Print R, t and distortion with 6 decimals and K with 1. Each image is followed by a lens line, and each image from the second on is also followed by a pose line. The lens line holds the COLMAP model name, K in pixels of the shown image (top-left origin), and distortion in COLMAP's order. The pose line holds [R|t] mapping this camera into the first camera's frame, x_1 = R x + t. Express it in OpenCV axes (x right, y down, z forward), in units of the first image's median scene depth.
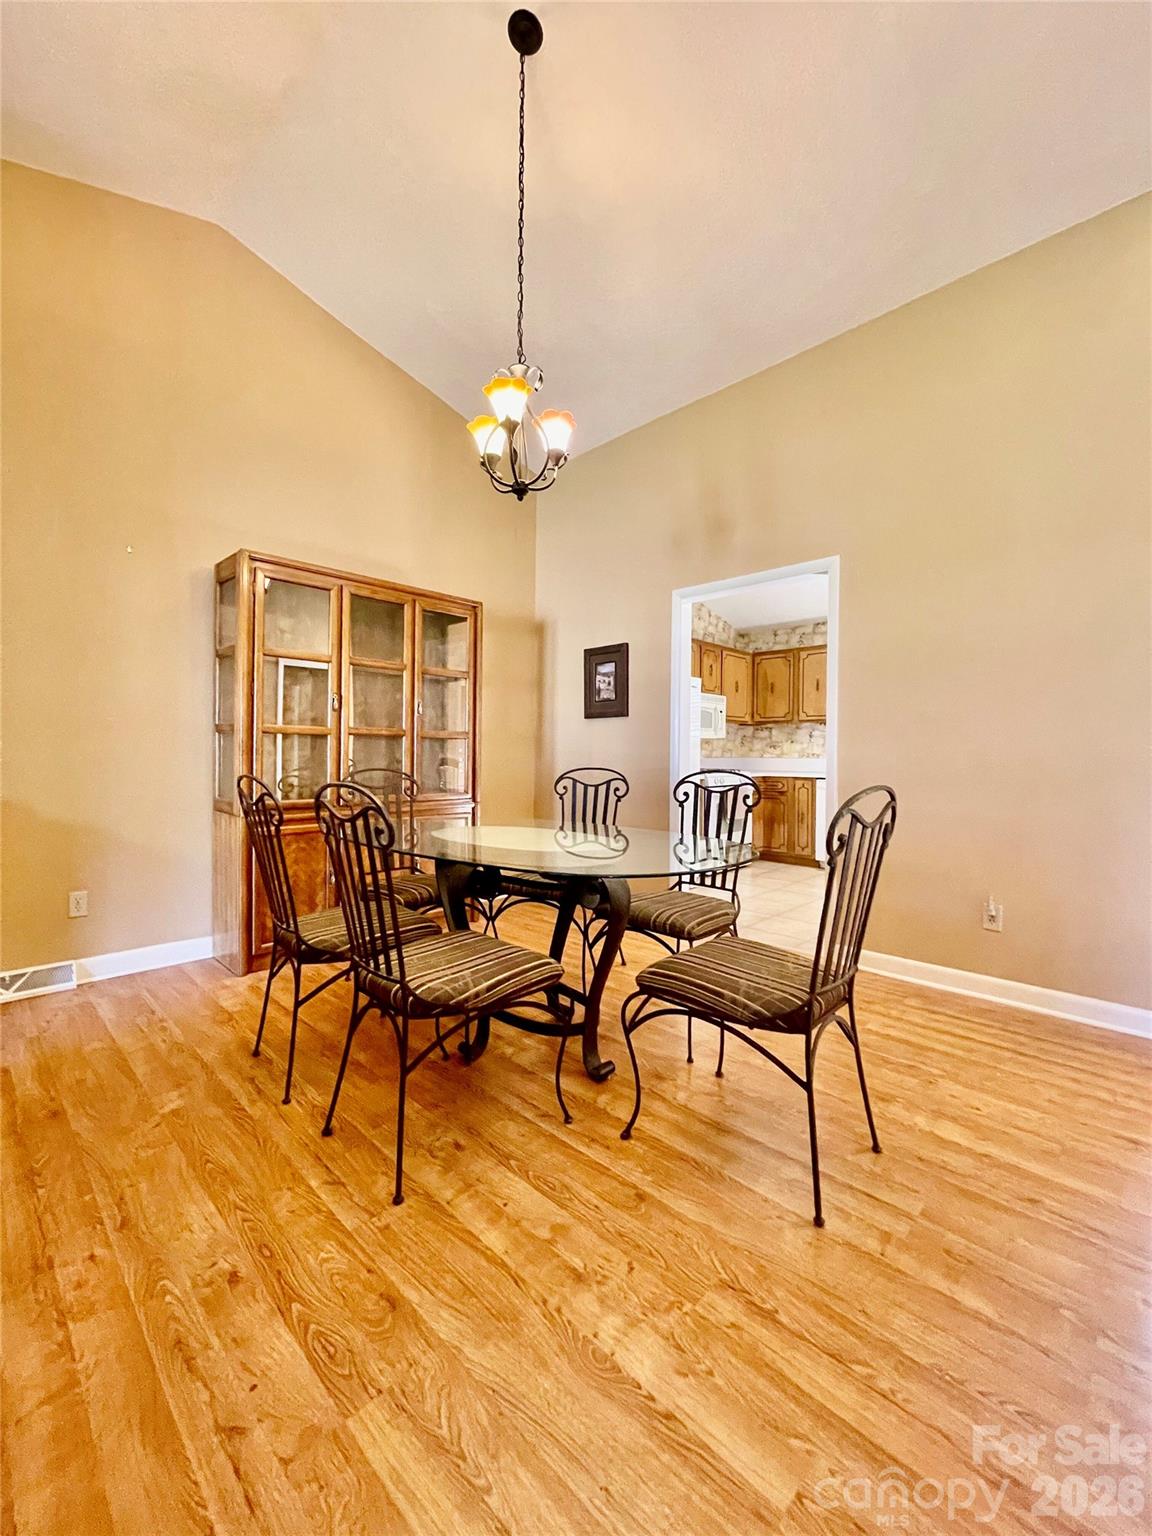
lens RADIAL K [[623.3, 0, 570.8], [0, 623.3, 758.0], [0, 0, 1]] dist [0.001922, 0.000487]
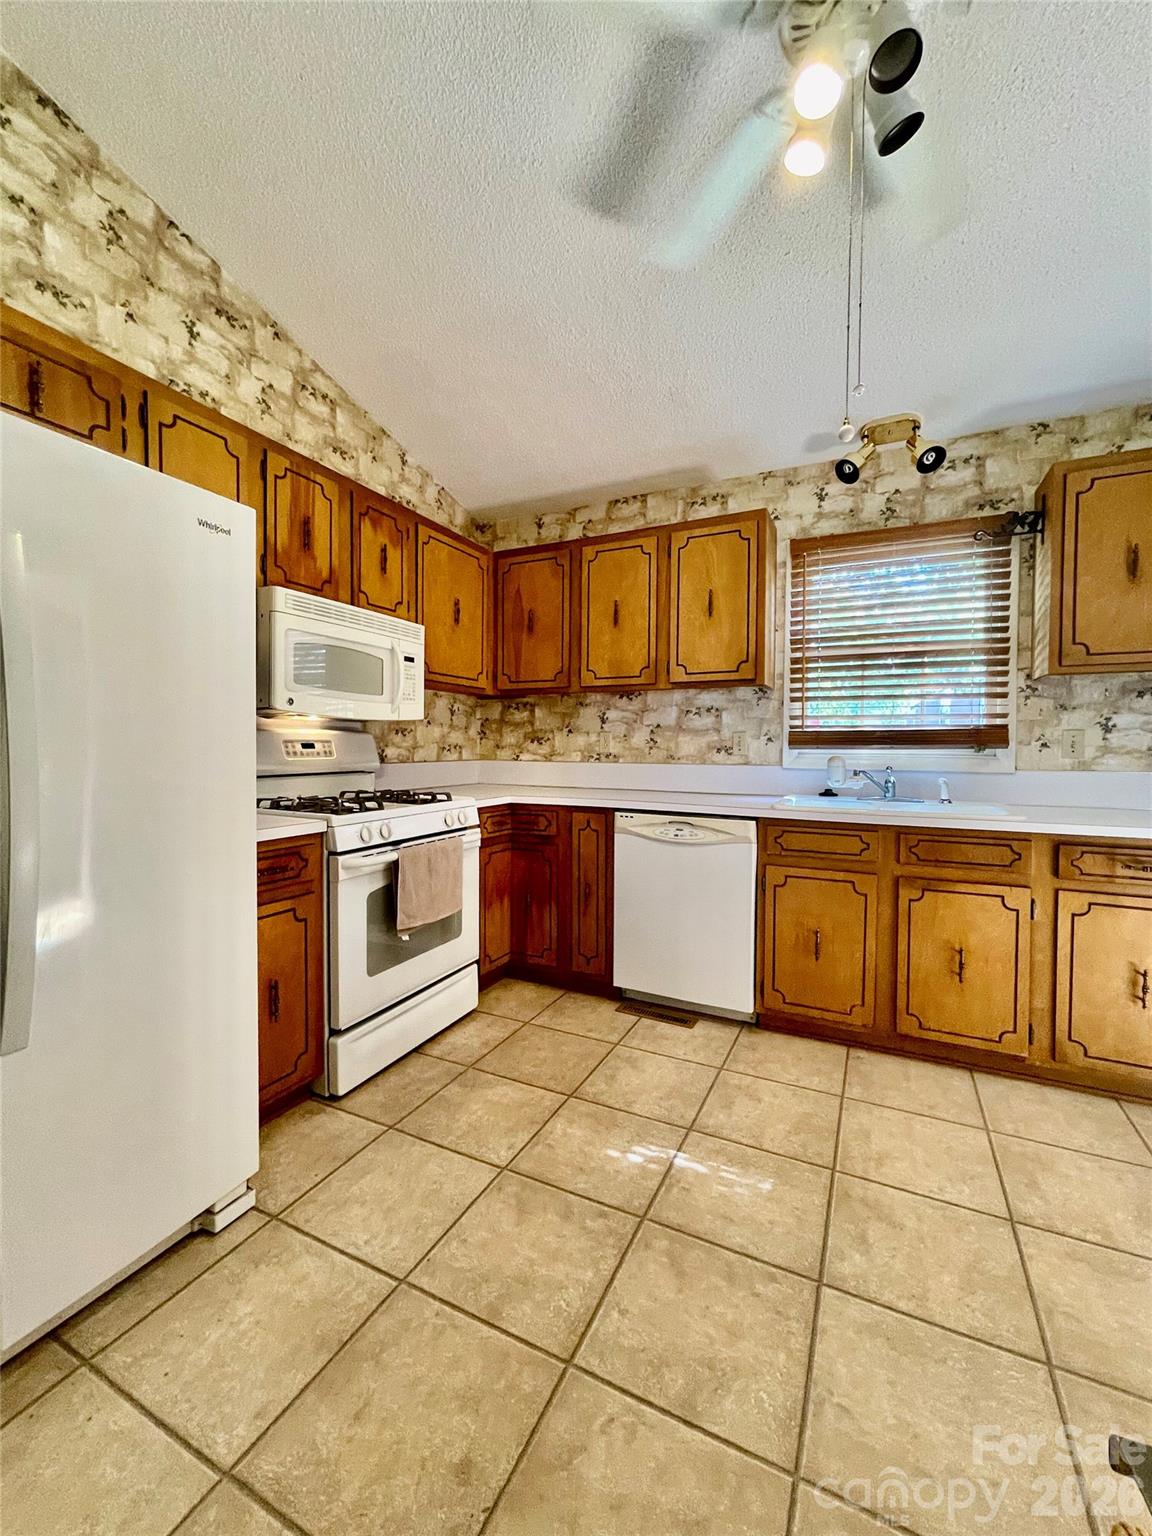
lens RADIAL K [[623.3, 0, 570.8], [0, 623.3, 758.0], [0, 0, 1]] dist [0.001922, 0.000487]
pose [[0.949713, -0.007239, 0.313039, 0.199134], [0.002222, 0.999863, 0.016380, -0.012202], [-0.313115, -0.014860, 0.949599, 0.522090]]
